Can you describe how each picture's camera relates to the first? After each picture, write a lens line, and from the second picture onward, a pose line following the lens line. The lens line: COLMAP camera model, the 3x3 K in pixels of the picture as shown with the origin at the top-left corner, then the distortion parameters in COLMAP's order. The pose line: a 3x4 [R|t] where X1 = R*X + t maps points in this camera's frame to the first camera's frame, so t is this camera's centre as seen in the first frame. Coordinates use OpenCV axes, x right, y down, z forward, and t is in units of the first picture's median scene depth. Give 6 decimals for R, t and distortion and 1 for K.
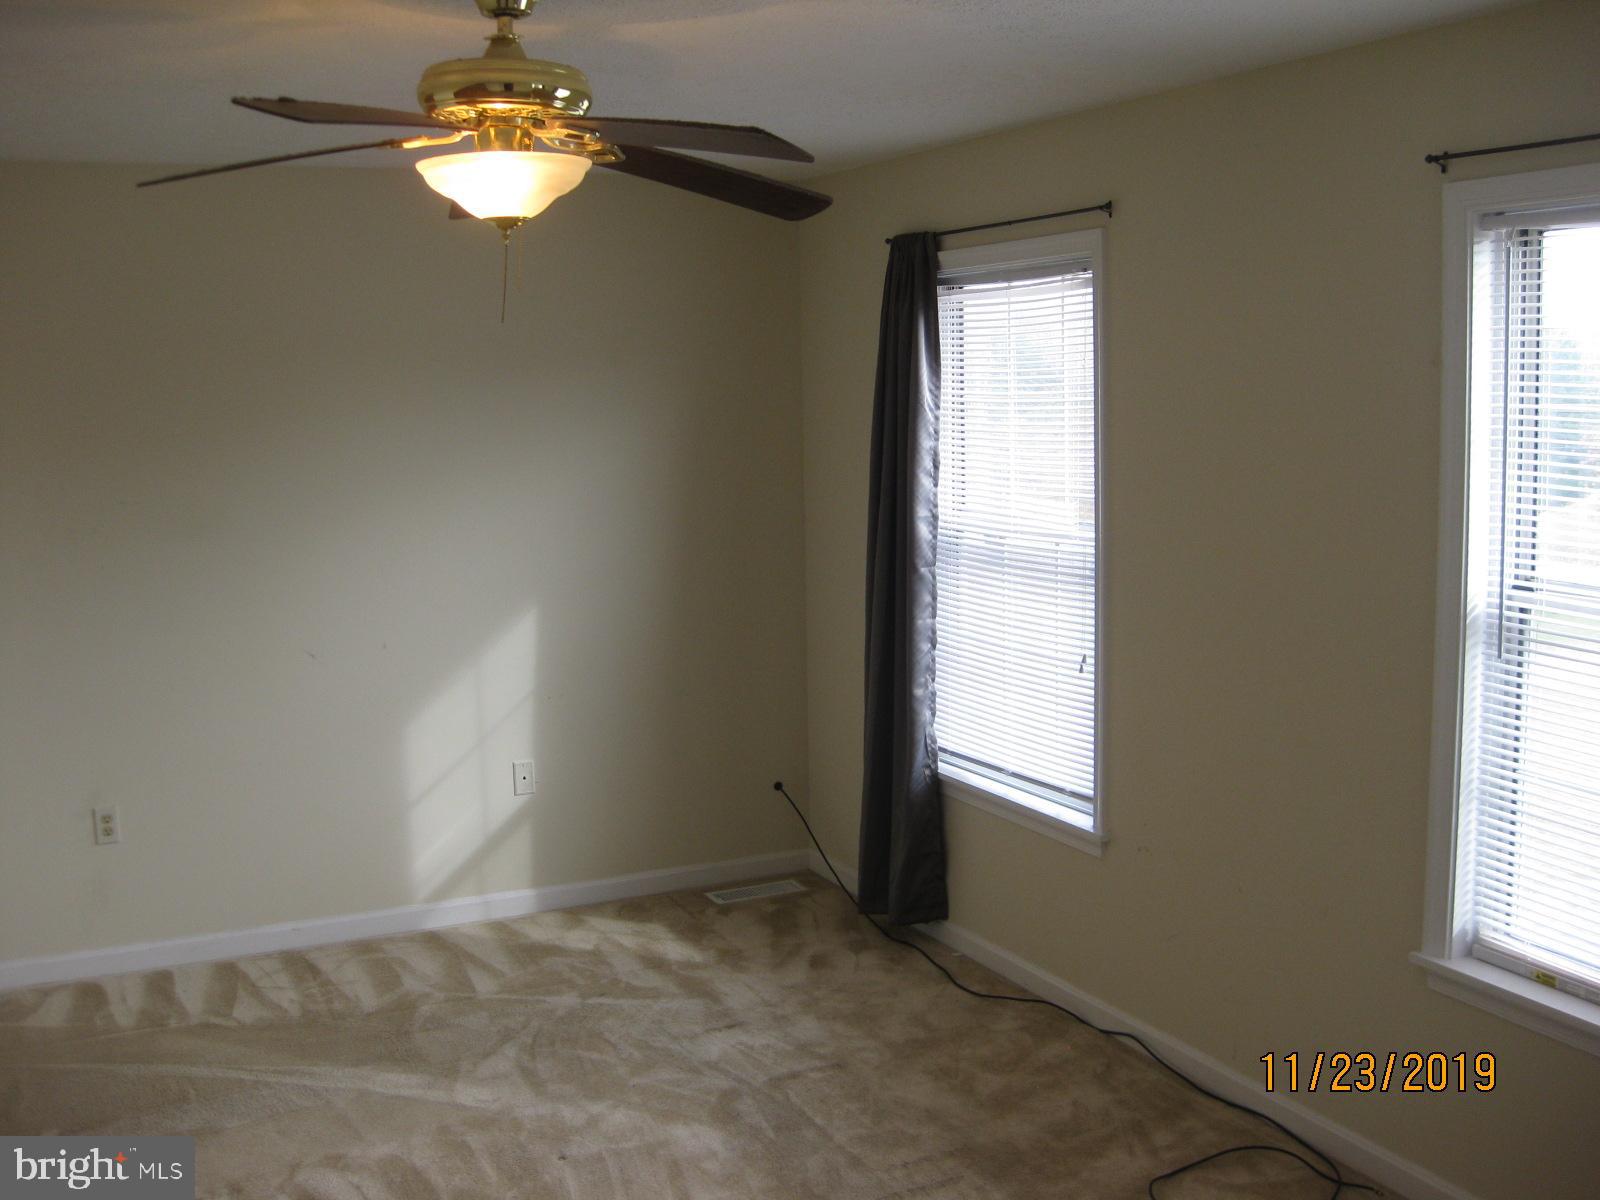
lens RADIAL K [[1629.8, 0, 800.0], [0, 1629.8, 600.0], [0, 0, 1]] dist [-0.191998, 0.180019]
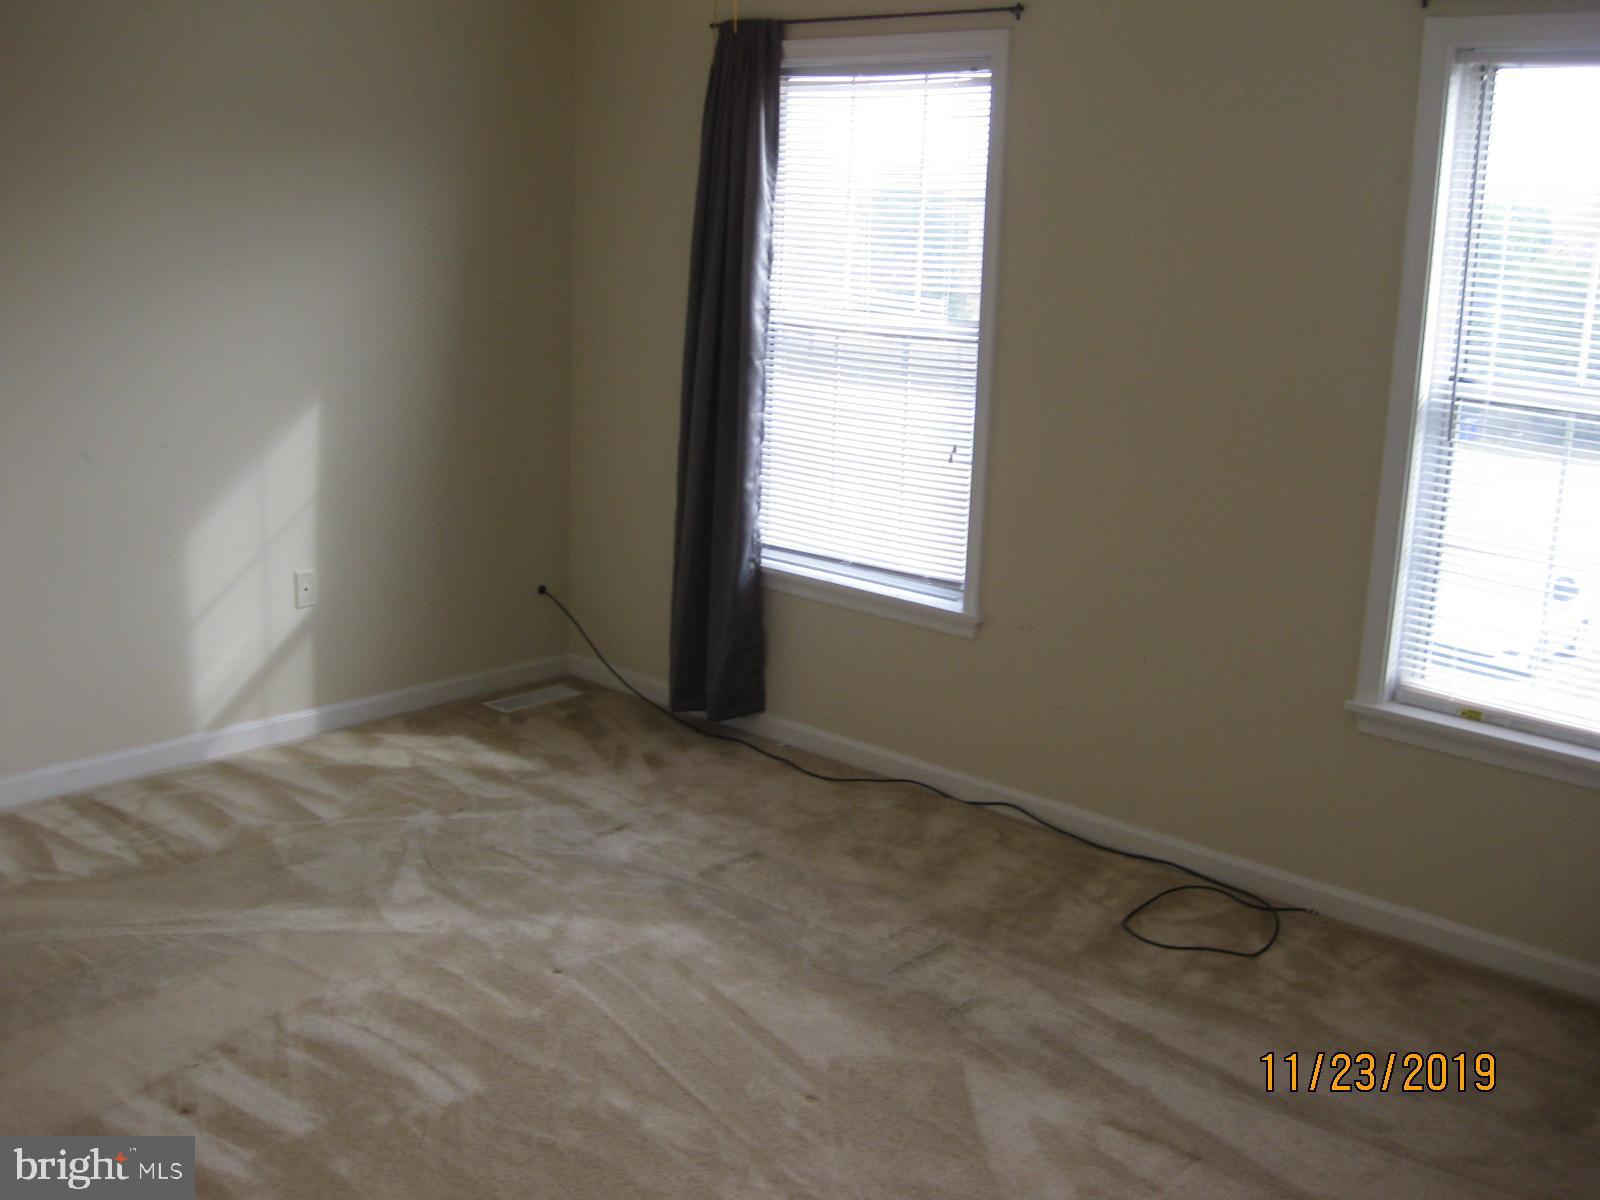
lens RADIAL K [[1633.6, 0, 765.4], [0, 1633.6, 604.1], [0, 0, 1]] dist [-0.160621, 0.109067]
pose [[0.930368, -0.036394, 0.364817, -0.293054], [-0.003701, 0.994078, 0.108606, 0.020239], [-0.366609, -0.102394, 0.924723, 0.062060]]
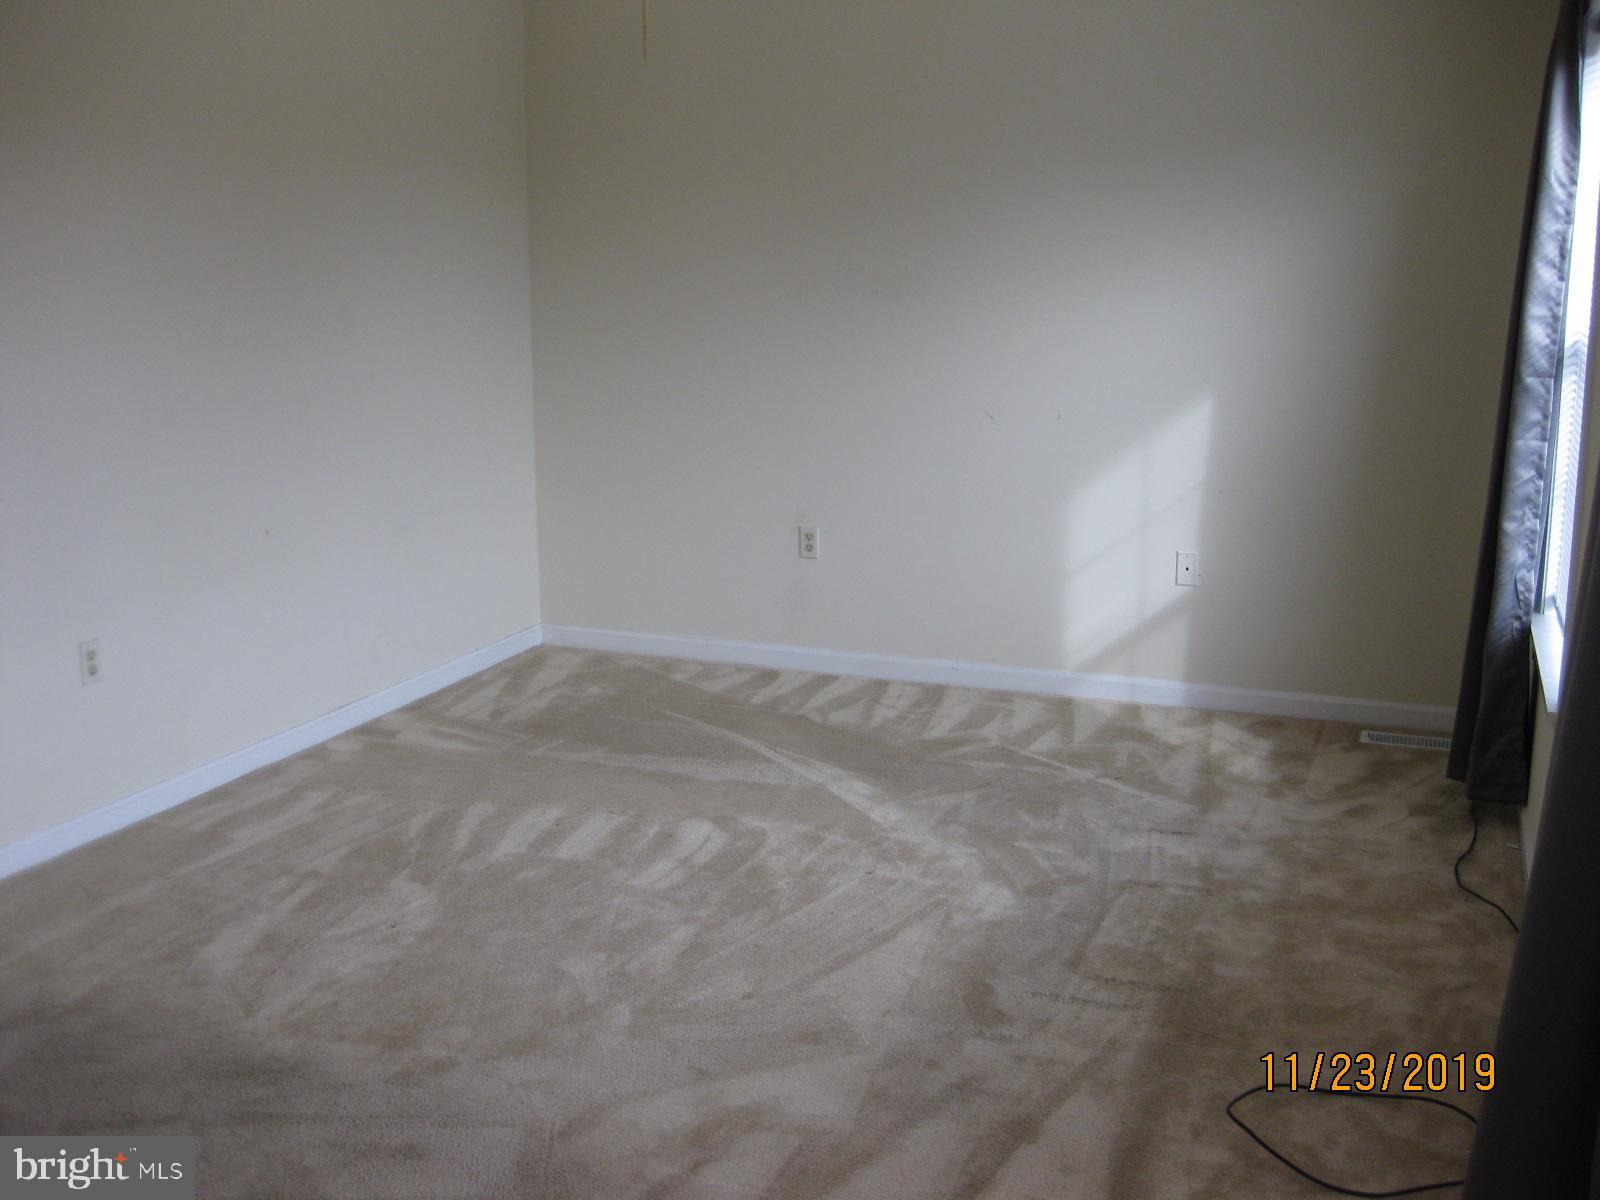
lens RADIAL K [[1629.8, 0, 800.0], [0, 1629.8, 600.0], [0, 0, 1]] dist [-0.191998, 0.180019]
pose [[0.660585, 0.170375, -0.731164, 0.441600], [-0.103511, 0.985277, 0.136069, 0.021738], [0.743582, -0.014202, 0.668494, 0.187765]]
